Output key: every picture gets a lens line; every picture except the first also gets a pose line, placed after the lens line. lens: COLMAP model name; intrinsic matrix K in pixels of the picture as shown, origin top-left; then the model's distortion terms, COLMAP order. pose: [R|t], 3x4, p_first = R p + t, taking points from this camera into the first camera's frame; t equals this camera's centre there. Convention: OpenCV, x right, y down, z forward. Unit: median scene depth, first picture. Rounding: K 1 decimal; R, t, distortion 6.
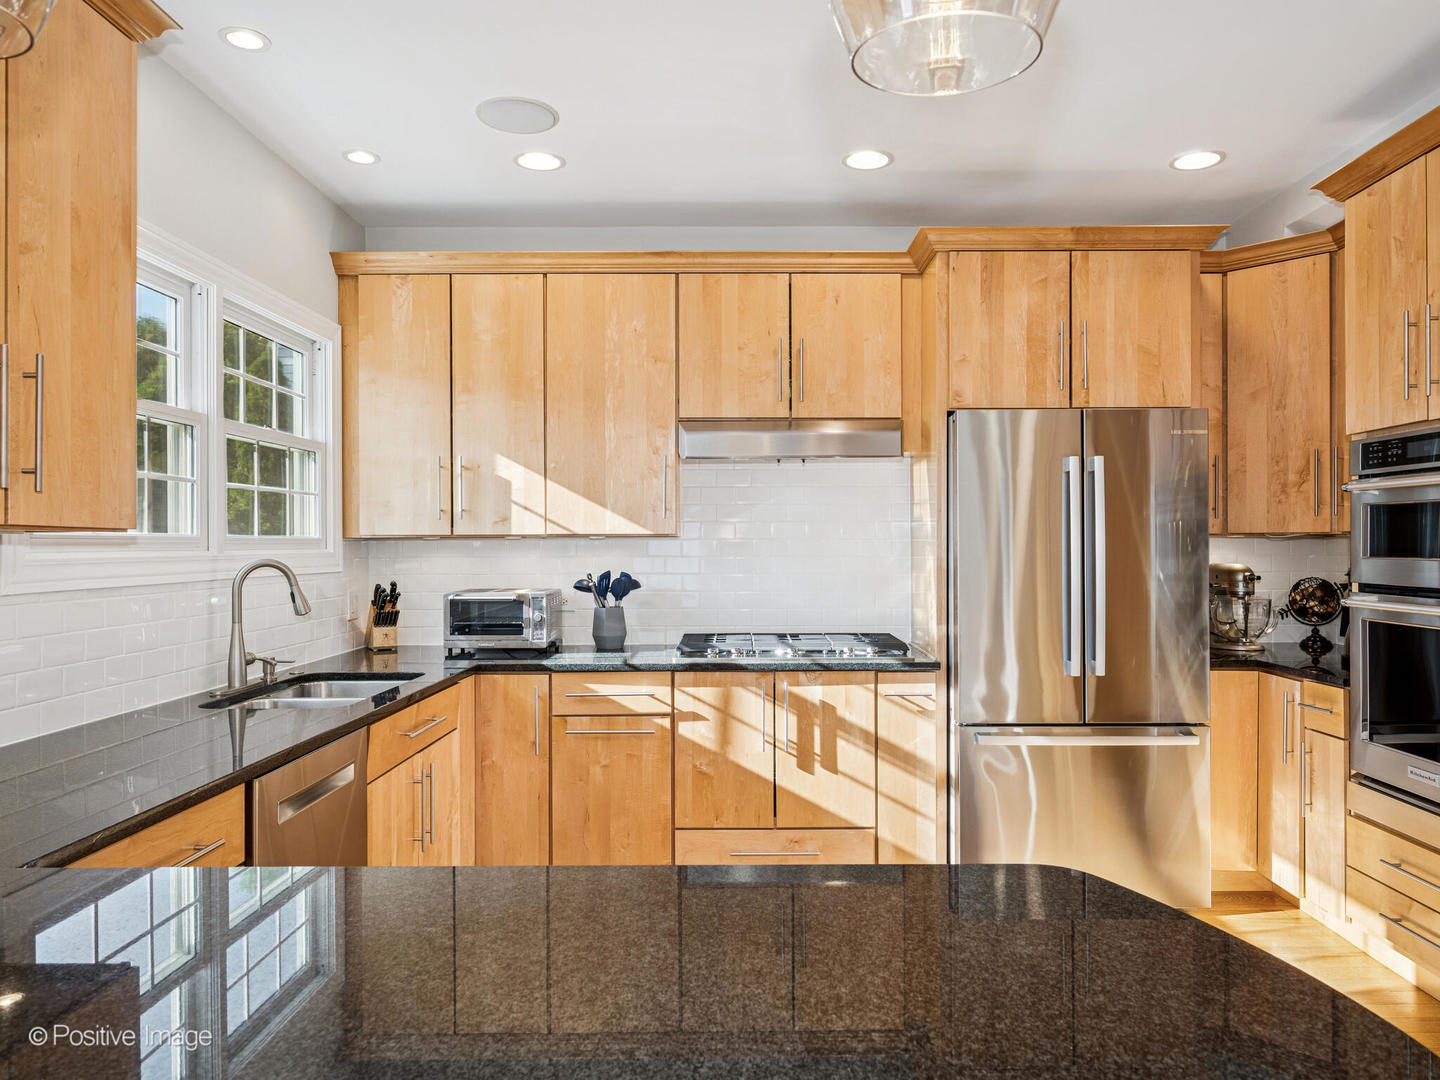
lens RADIAL K [[949.2, 0, 720.4], [0, 949.2, 542.8], [0, 0, 1]] dist [-0.007273, -0.000419]
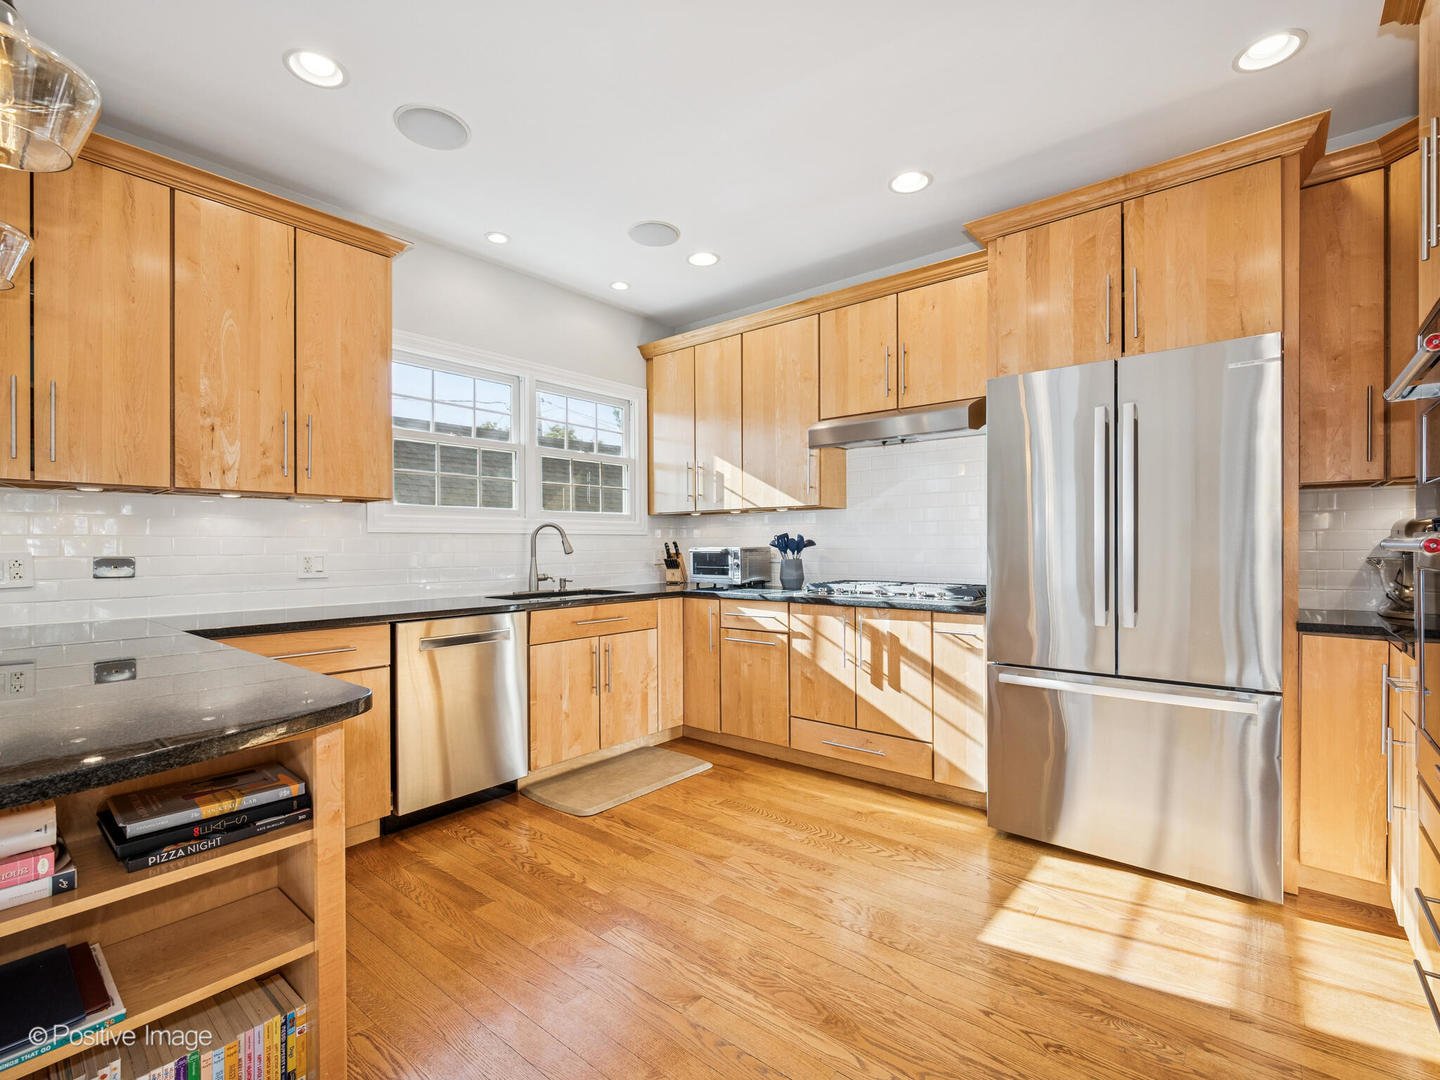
lens RADIAL K [[645.8, 0, 722.4], [0, 645.8, 545.1], [0, 0, 1]] dist [-0.000092, 0.000285]
pose [[0.785553, -0.001014, -0.618794, 0.457334], [0.005049, 0.999976, 0.004770, 0.047528], [0.618774, -0.006872, 0.785539, 0.200974]]
